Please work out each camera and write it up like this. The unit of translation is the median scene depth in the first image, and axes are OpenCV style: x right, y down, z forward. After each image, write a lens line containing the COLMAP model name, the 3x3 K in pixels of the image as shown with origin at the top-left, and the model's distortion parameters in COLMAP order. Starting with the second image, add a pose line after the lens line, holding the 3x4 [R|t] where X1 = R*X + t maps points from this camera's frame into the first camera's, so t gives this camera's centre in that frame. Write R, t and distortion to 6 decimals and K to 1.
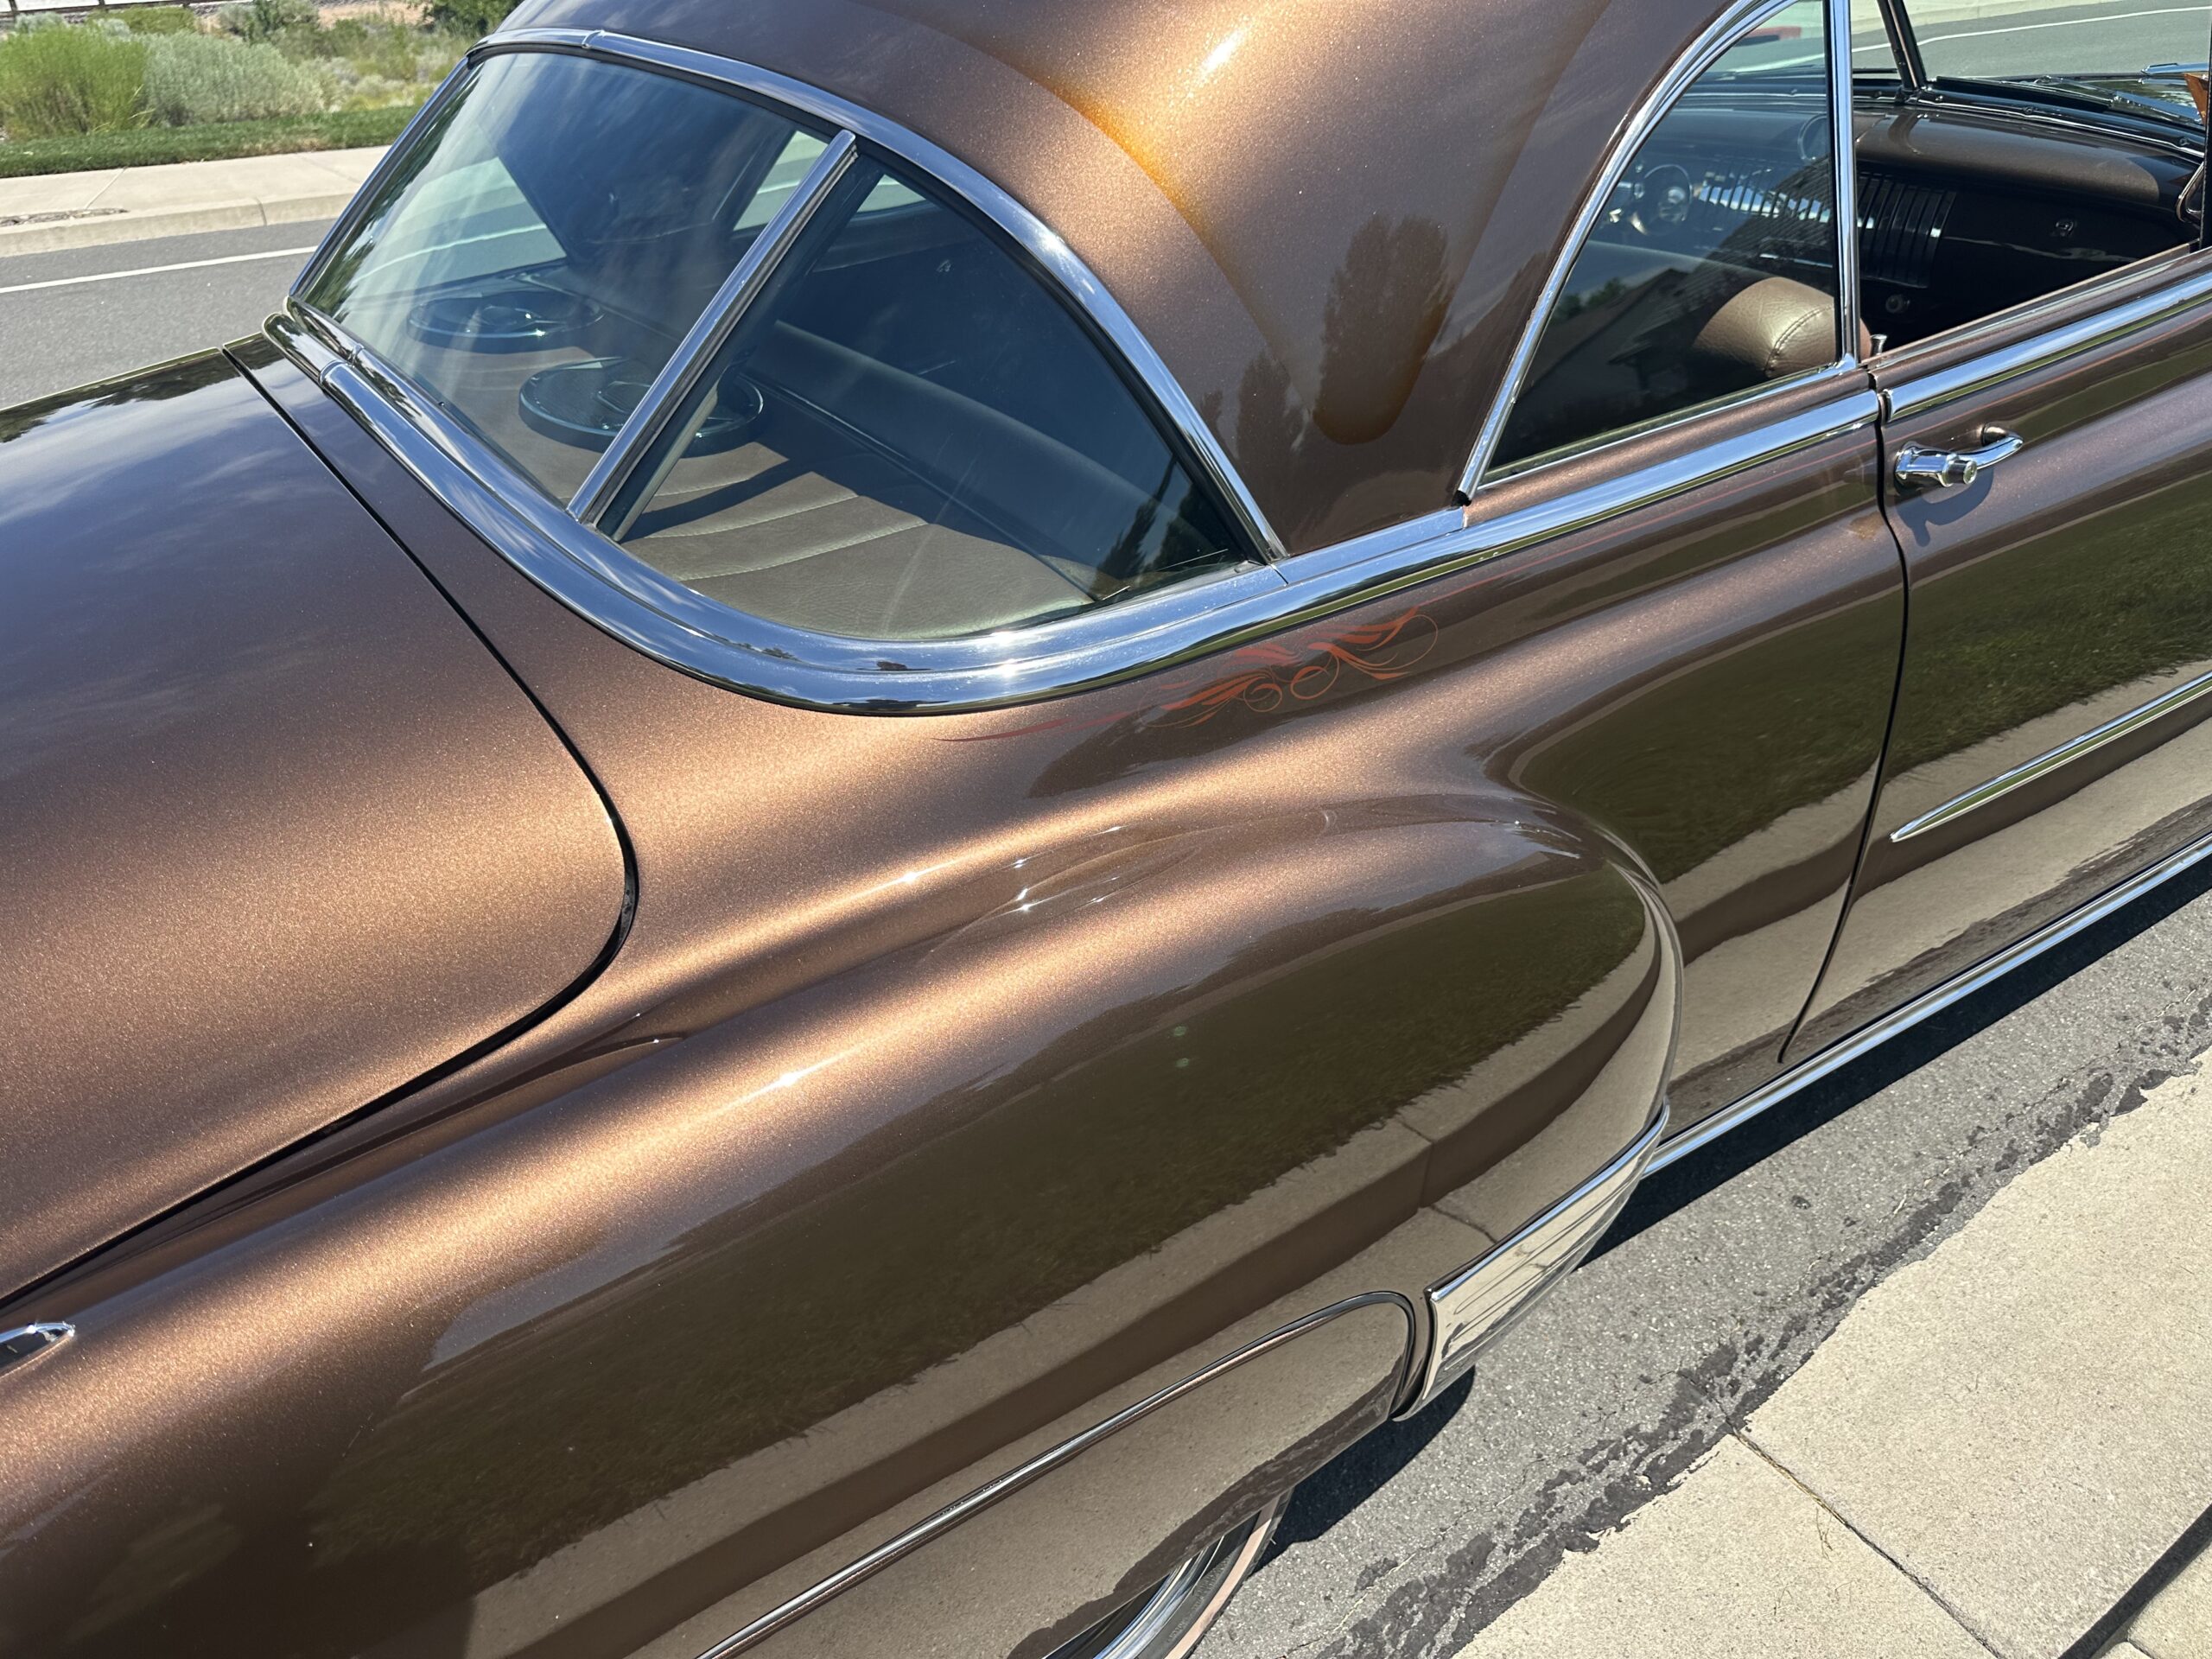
lens RADIAL K [[1514.1, 0, 1106.0], [0, 1514.1, 829.5], [0, 0, 1]] dist [-0.017087, 0.004647]
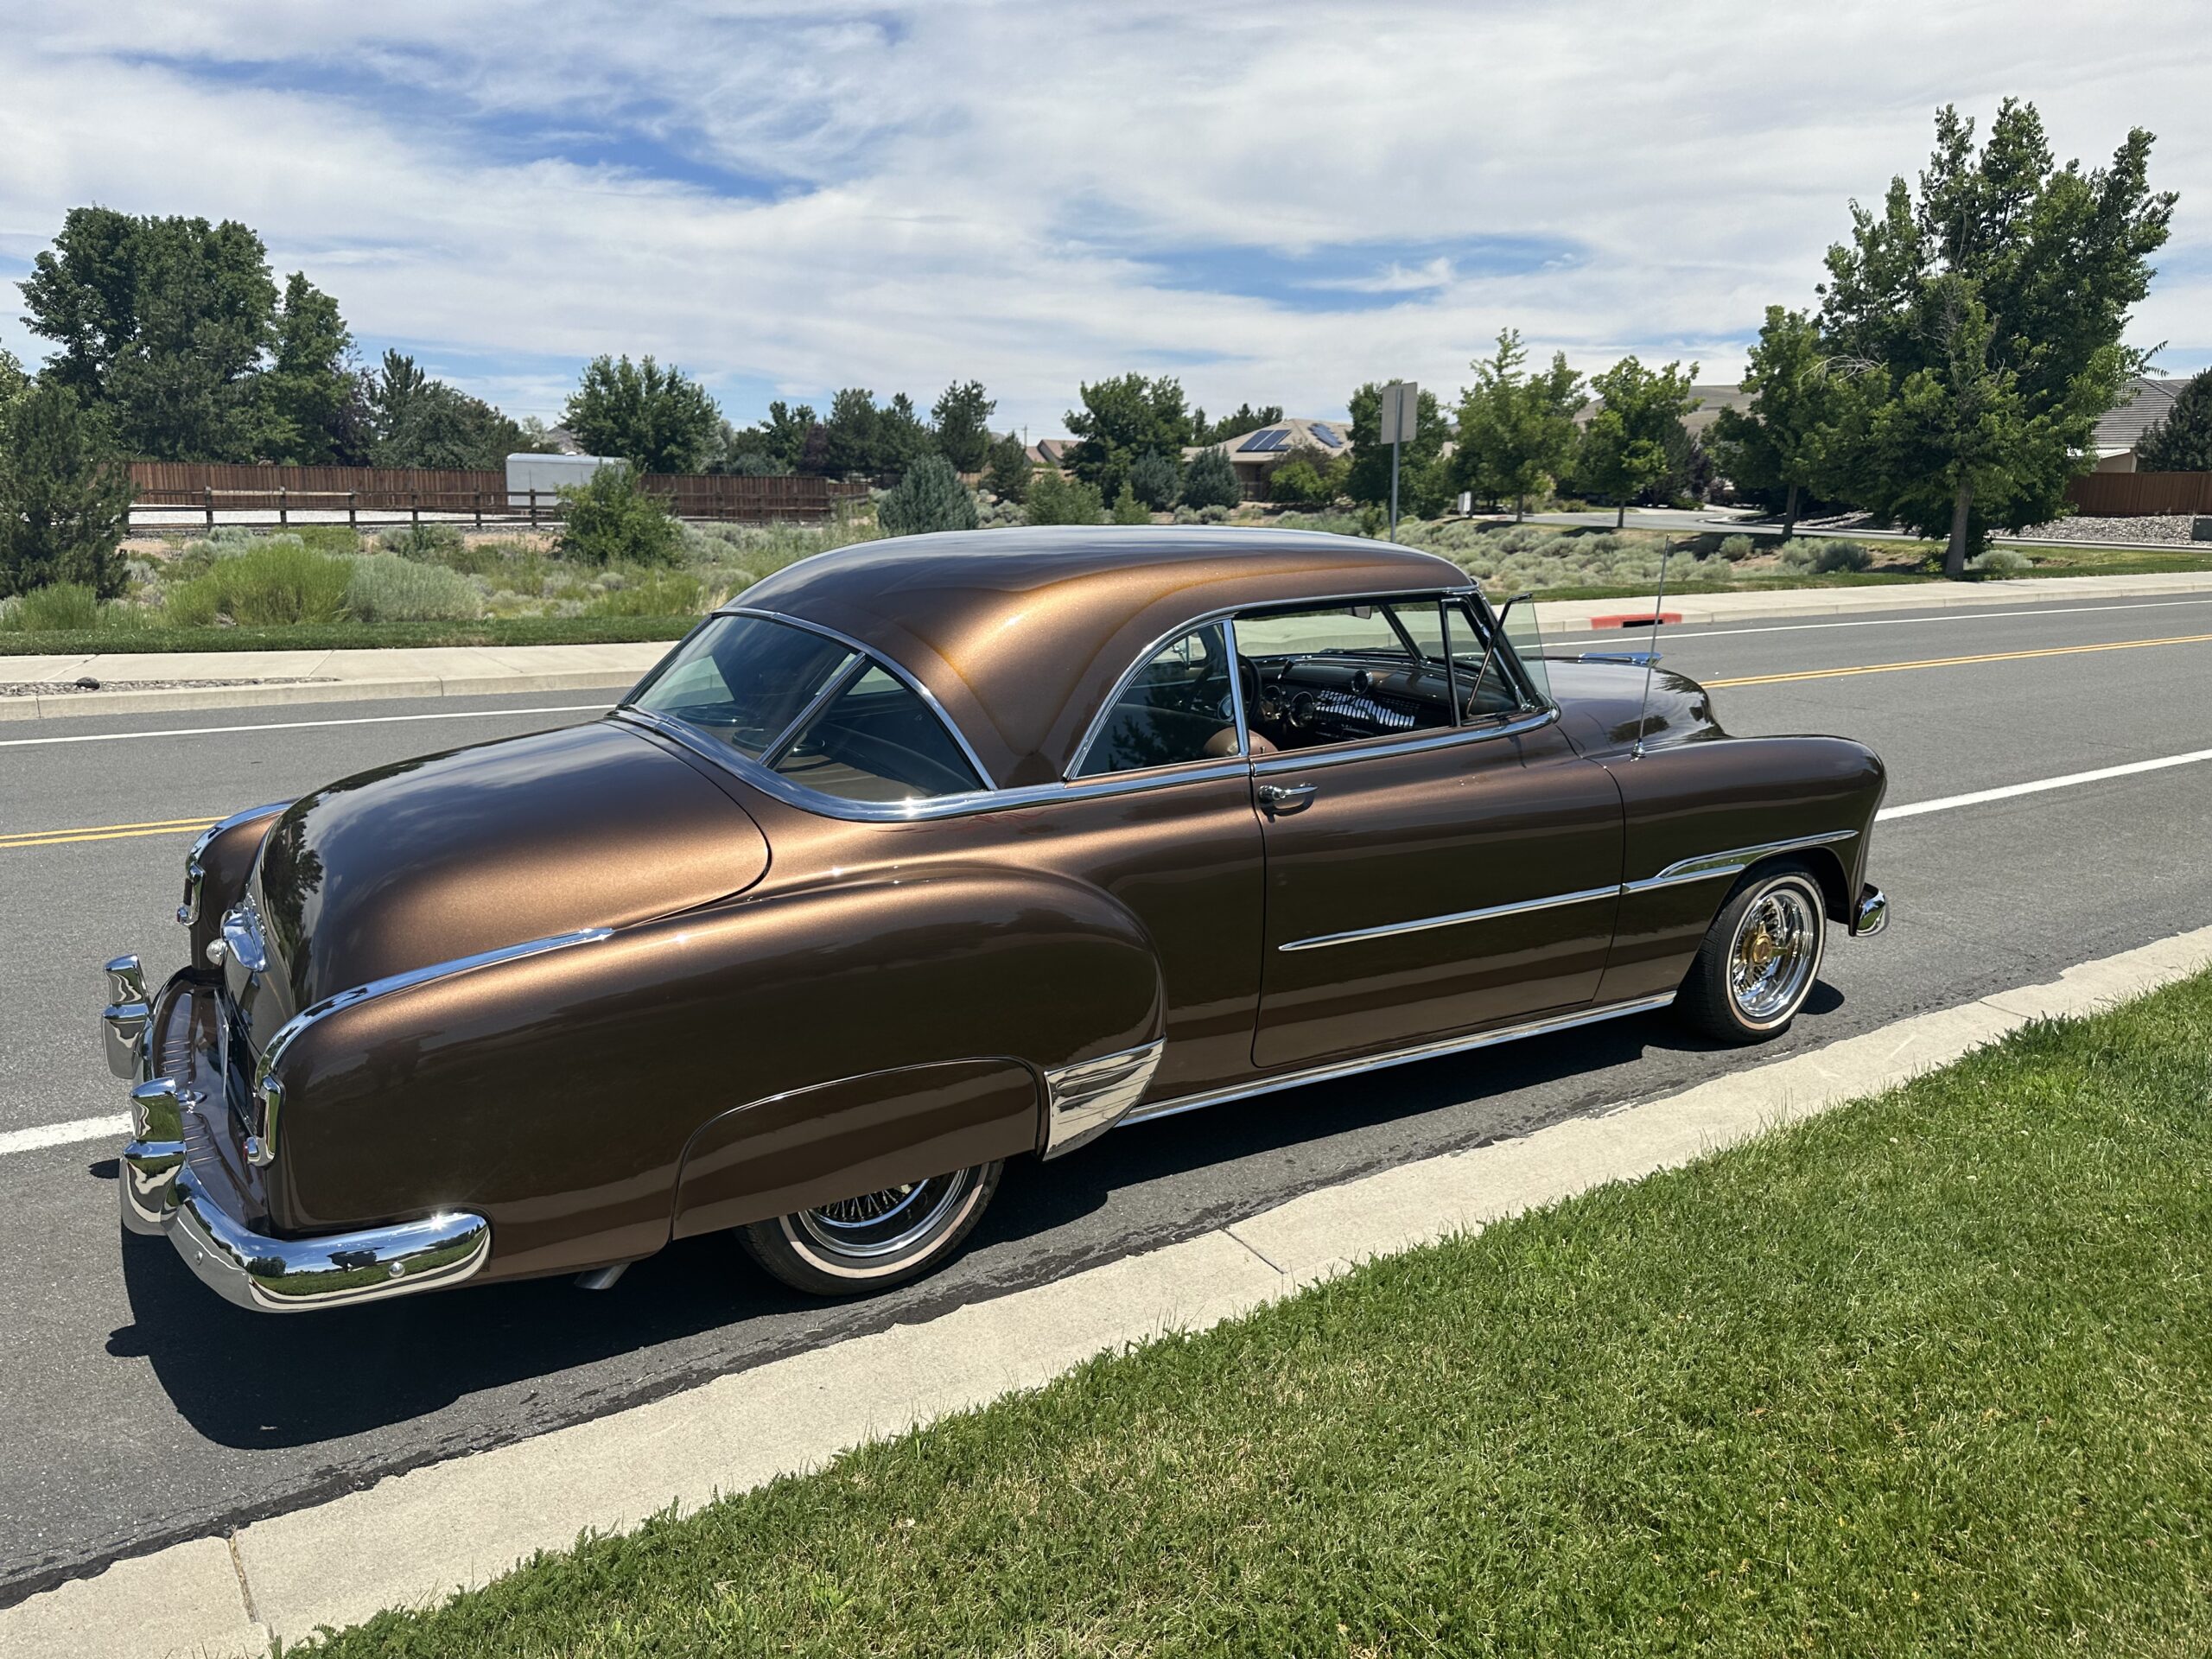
lens RADIAL K [[1514.1, 0, 1106.0], [0, 1514.1, 829.5], [0, 0, 1]] dist [-0.017087, 0.004647]
pose [[0.998330, 0.055052, -0.017536, 0.035447], [-0.057767, 0.945351, -0.320897, 0.076796], [-0.001088, 0.321374, 0.946952, -0.165255]]
